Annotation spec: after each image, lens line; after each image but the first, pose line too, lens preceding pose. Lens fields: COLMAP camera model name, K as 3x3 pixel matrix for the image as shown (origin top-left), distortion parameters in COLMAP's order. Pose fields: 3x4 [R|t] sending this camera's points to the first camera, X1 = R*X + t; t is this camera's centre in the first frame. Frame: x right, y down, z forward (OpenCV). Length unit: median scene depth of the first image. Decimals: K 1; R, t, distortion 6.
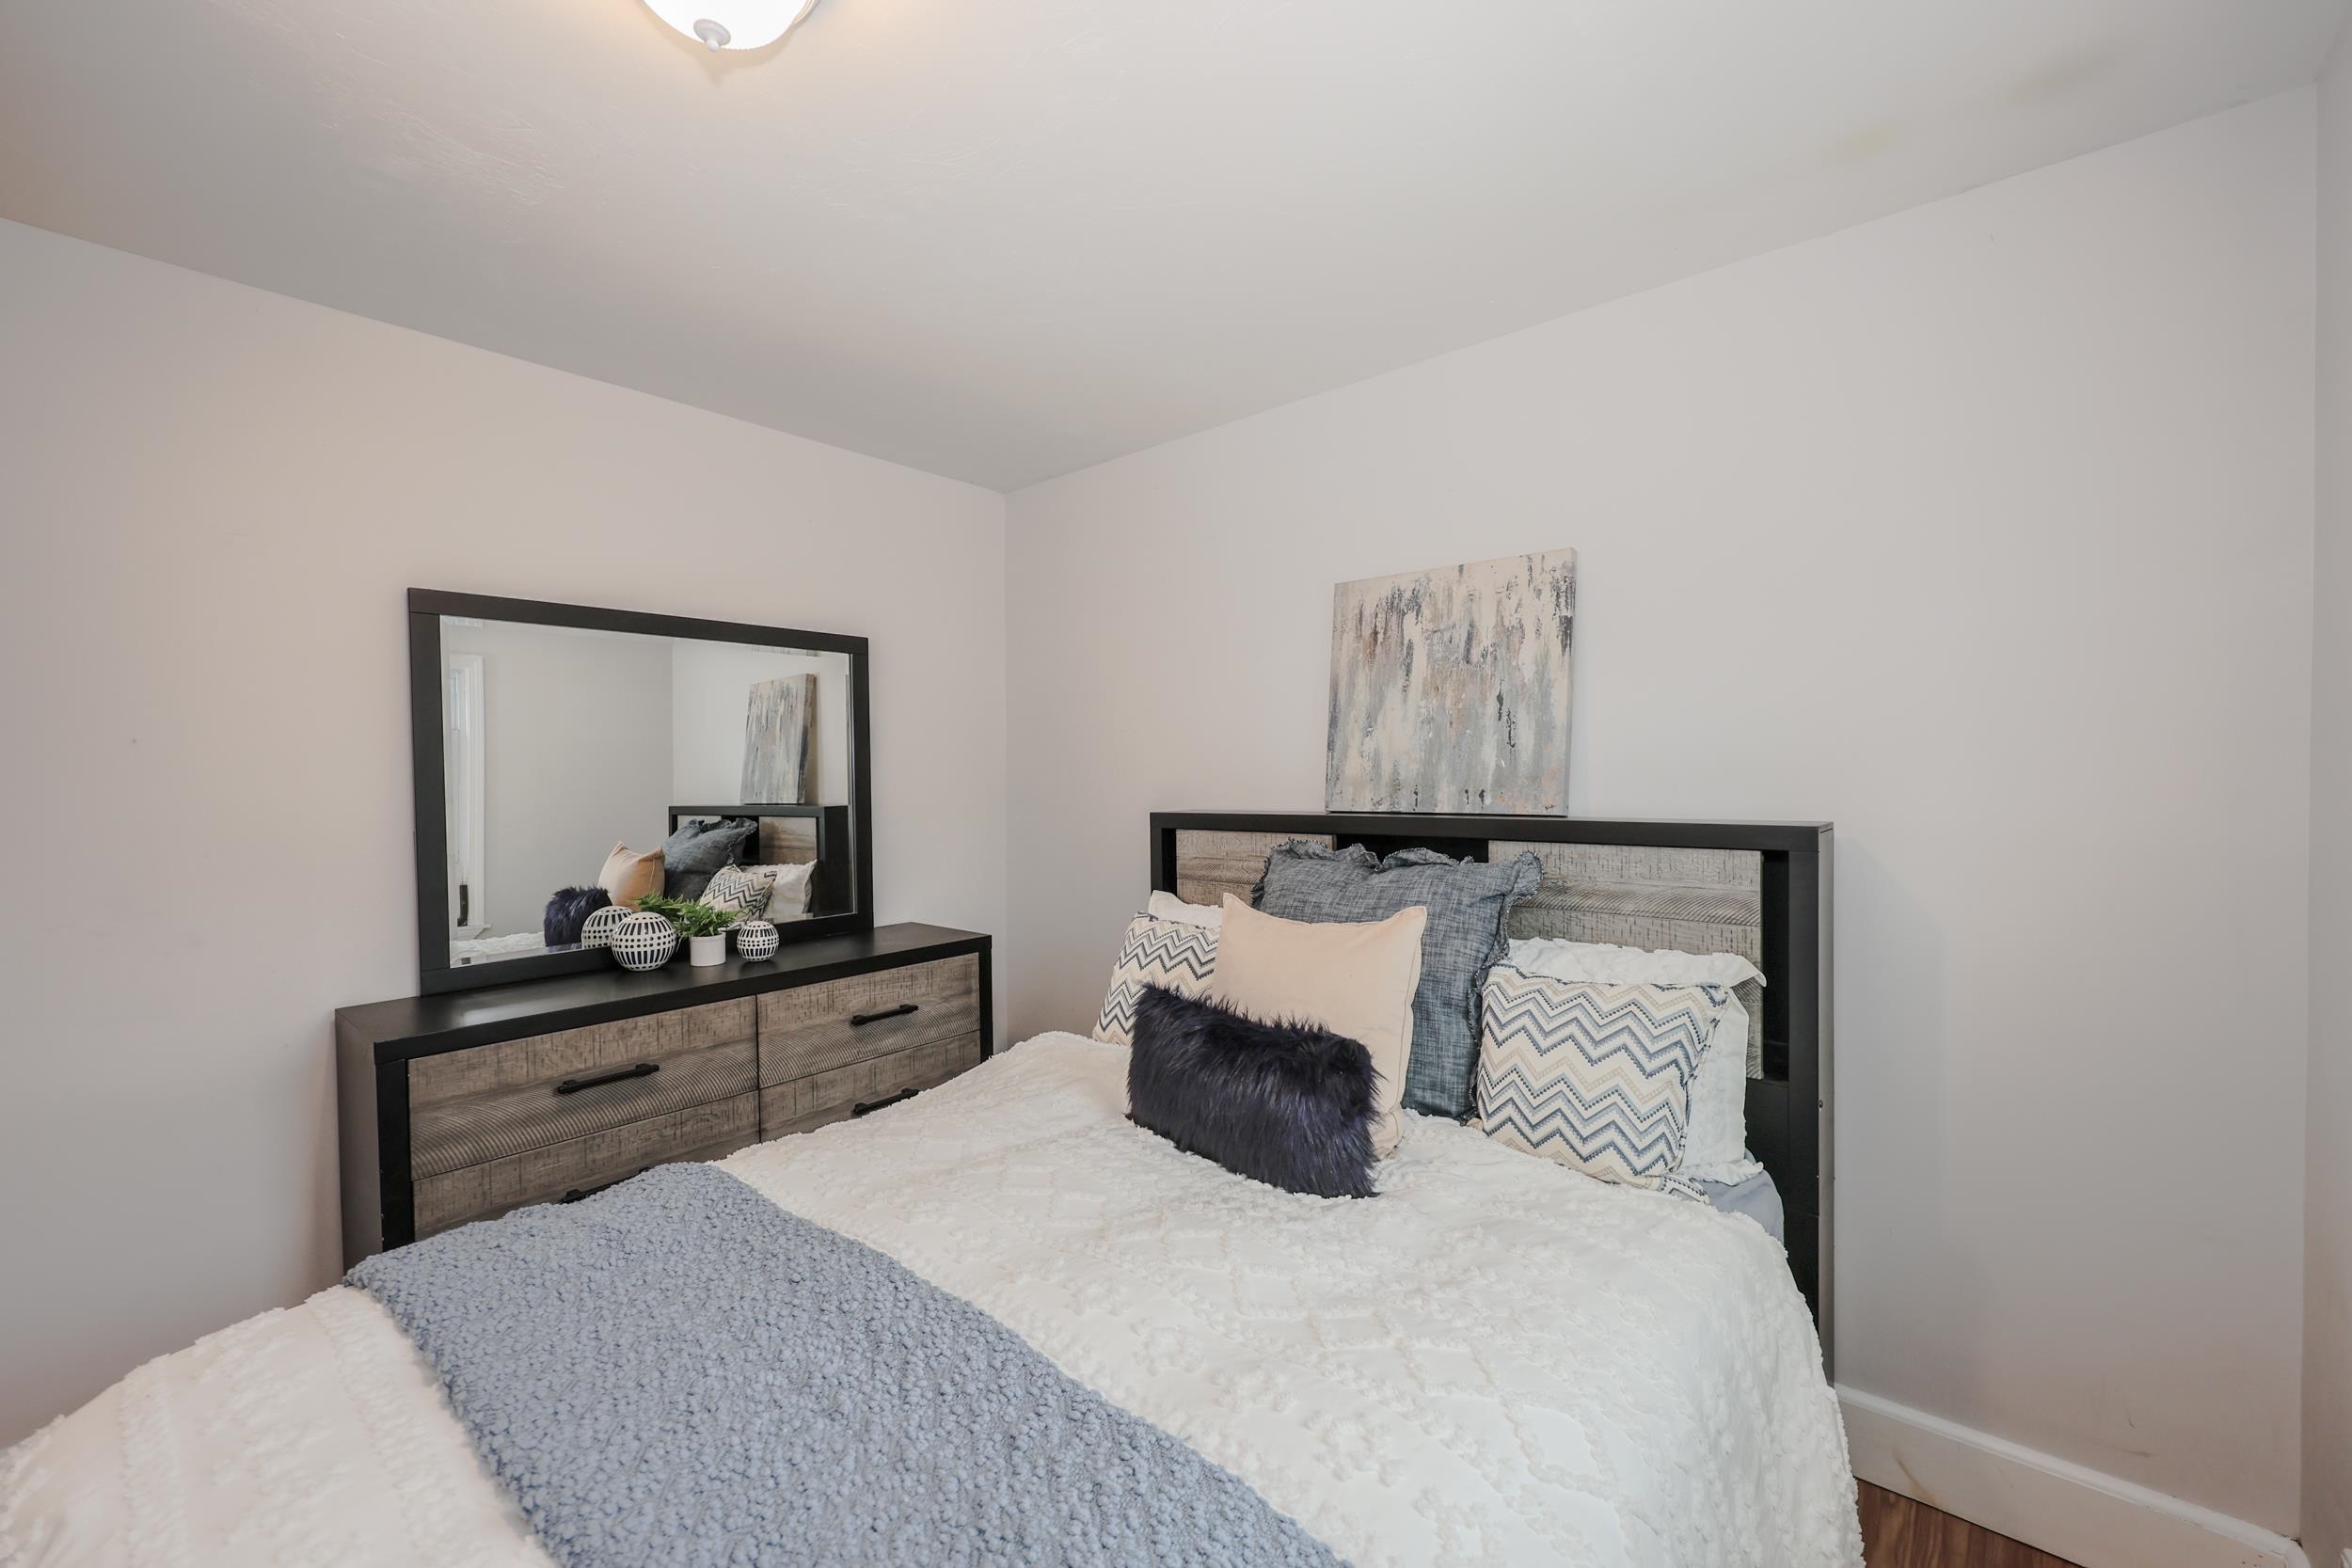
lens RADIAL K [[947.3, 0, 1163.2], [0, 947.3, 783.4], [0, 0, 1]] dist [0.003772, 0.000036]
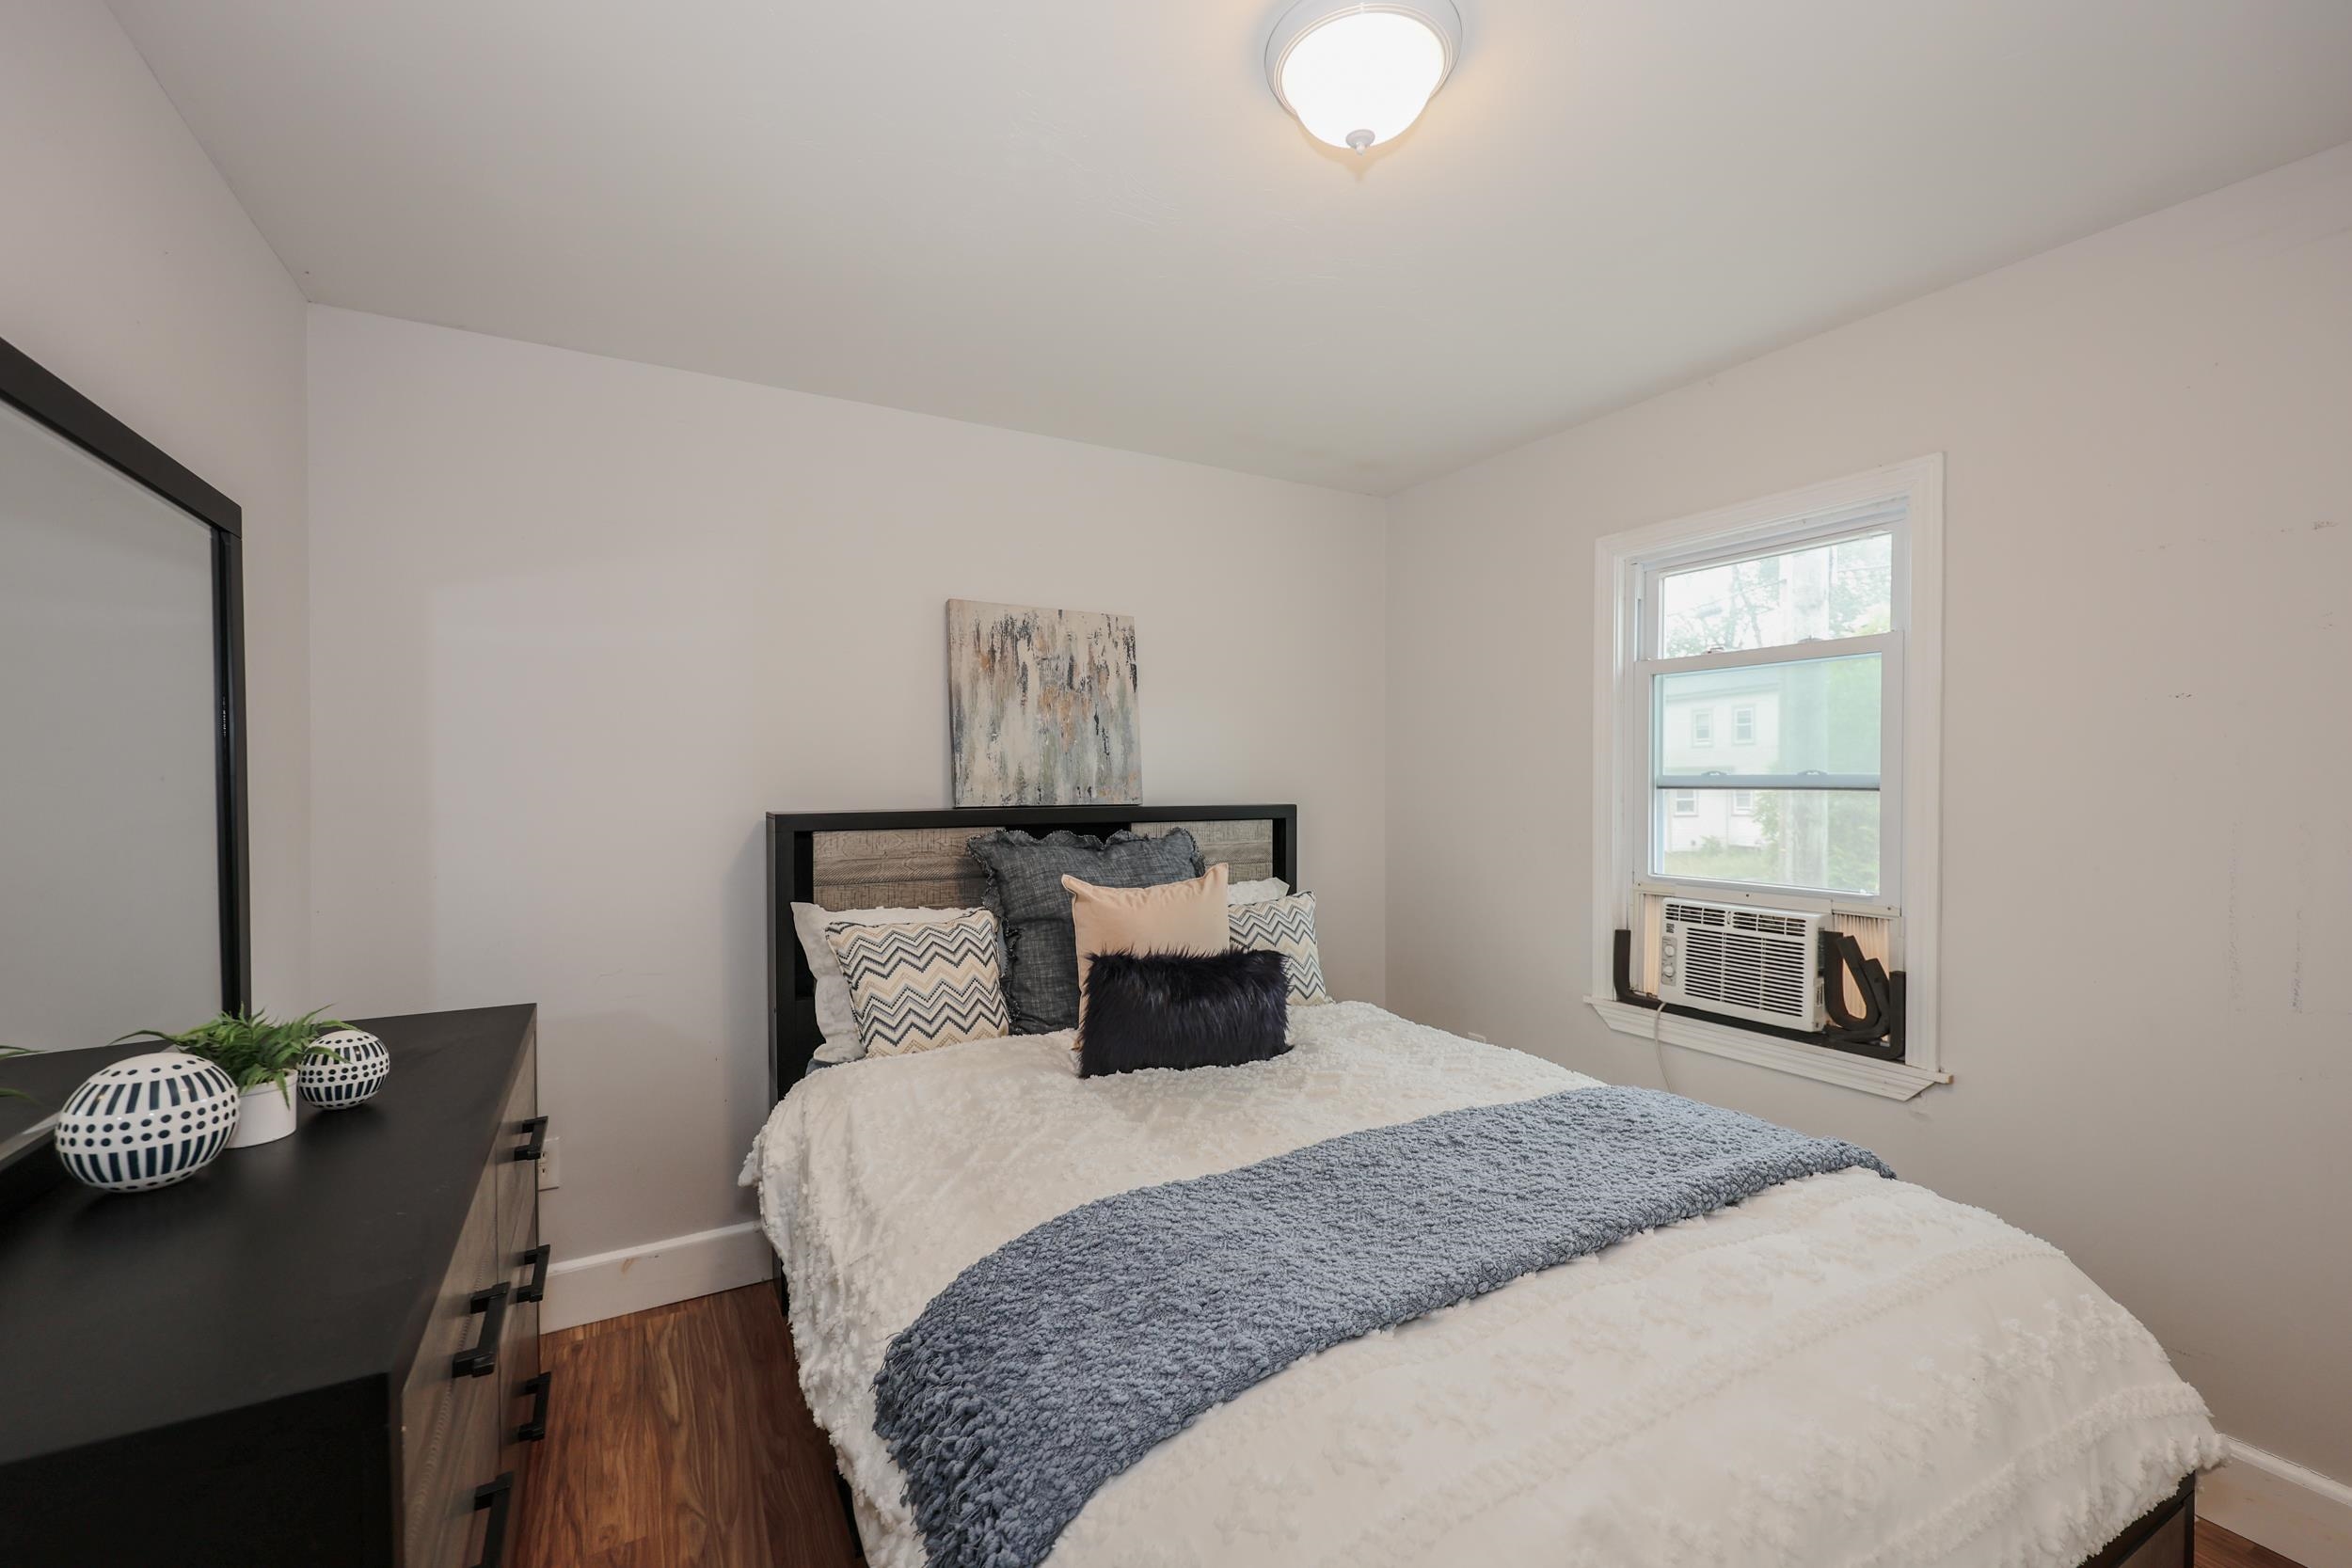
lens RADIAL K [[986.3, 0, 1175.0], [0, 986.3, 792.7], [0, 0, 1]] dist [0.002453, -0.000006]
pose [[0.333423, -0.006266, 0.942757, -0.869960], [0.003182, 0.999980, 0.005521, 0.007582], [-0.942772, 0.001159, 0.333436, 0.409386]]
